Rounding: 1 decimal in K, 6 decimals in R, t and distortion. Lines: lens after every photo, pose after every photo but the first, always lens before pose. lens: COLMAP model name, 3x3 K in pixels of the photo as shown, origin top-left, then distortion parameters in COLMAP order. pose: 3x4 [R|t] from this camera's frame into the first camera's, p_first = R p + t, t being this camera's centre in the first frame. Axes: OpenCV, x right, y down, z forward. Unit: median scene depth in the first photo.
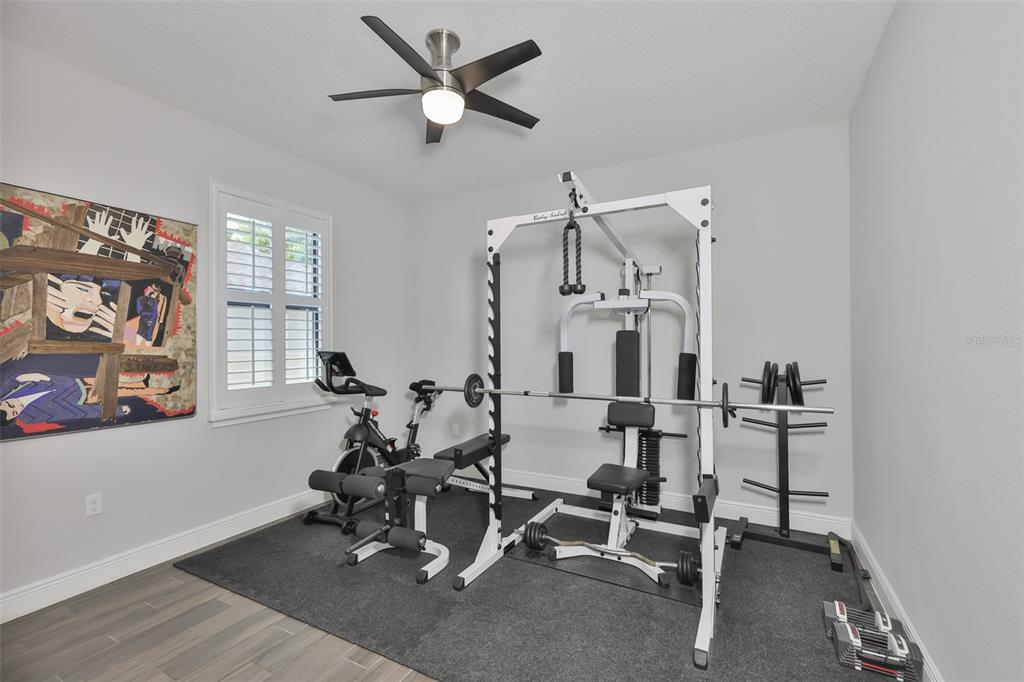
lens RADIAL K [[445.2, 0, 523.8], [0, 445.2, 344.2], [0, 0, 1]] dist [-0.001456, -0.000019]
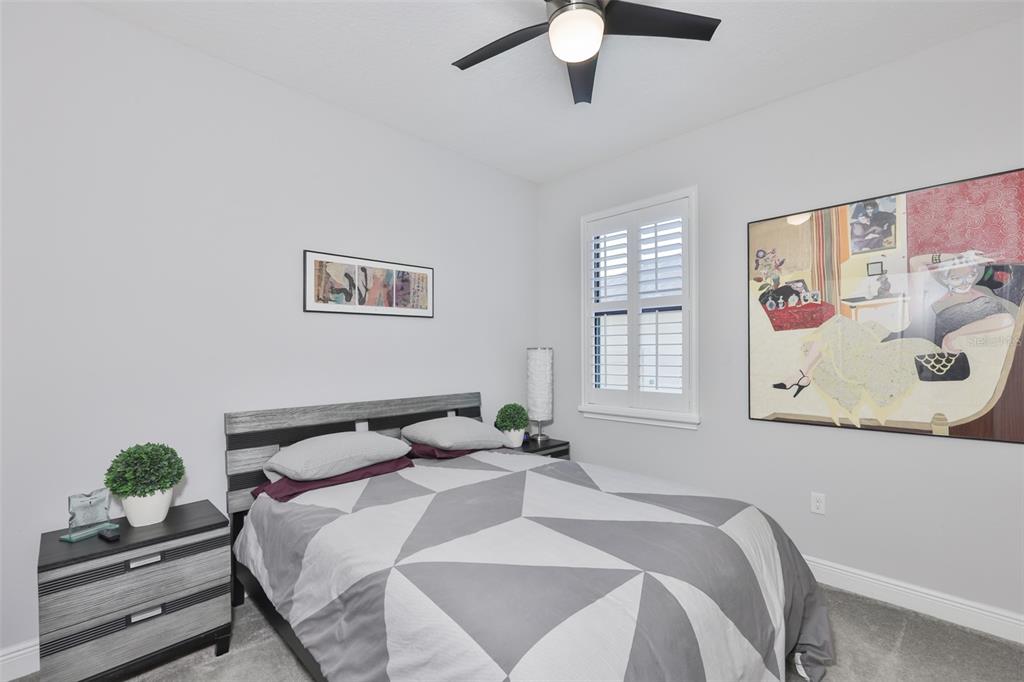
lens RADIAL K [[445.2, 0, 523.8], [0, 445.2, 344.2], [0, 0, 1]] dist [-0.001456, -0.000019]
pose [[-0.288312, 0.001137, -0.957536, 0.457265], [0.004354, 0.999991, -0.000123, -0.012217], [0.957527, -0.004205, -0.288314, 1.030635]]
